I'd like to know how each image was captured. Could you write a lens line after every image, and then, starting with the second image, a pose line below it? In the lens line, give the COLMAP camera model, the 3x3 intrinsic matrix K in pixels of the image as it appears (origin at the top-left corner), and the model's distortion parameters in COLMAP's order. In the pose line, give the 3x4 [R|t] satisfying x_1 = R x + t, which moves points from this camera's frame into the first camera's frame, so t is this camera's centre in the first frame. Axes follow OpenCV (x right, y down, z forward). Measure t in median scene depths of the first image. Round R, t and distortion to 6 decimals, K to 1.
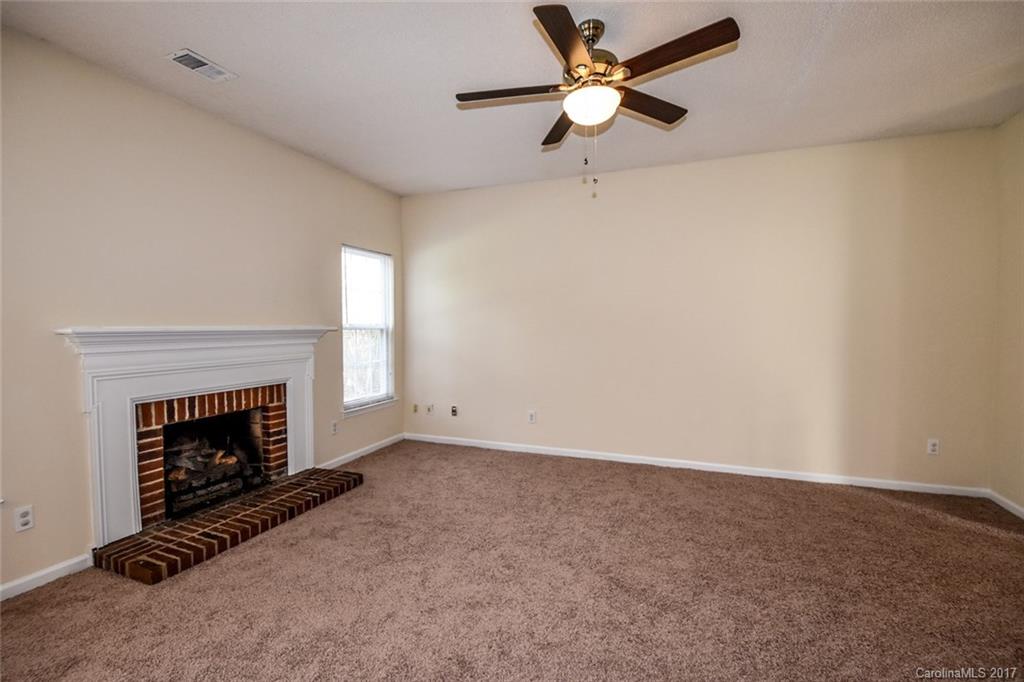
lens RADIAL K [[446.6, 0, 514.6], [0, 446.6, 344.3], [0, 0, 1]] dist [0.000679, -0.000211]
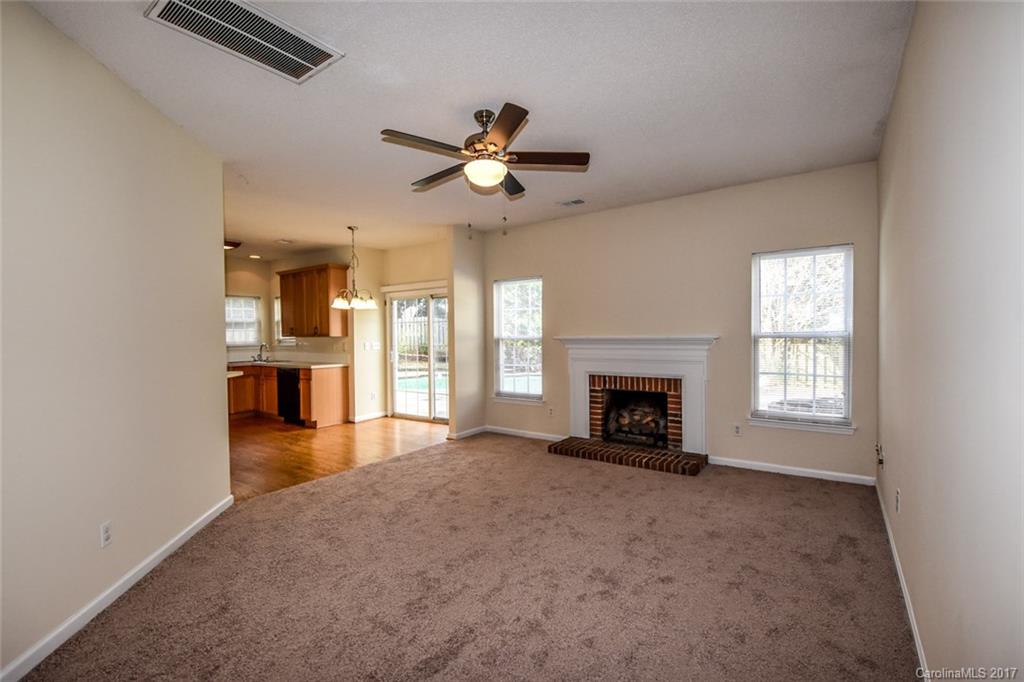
lens RADIAL K [[459.8, 0, 515.8], [0, 459.8, 342.5], [0, 0, 1]] dist [-0.001554, -0.000589]
pose [[-0.241315, 0.023281, -0.970168, 0.932954], [-0.025504, 0.999215, 0.030322, -0.048570], [0.970112, 0.032060, -0.240532, 0.887858]]
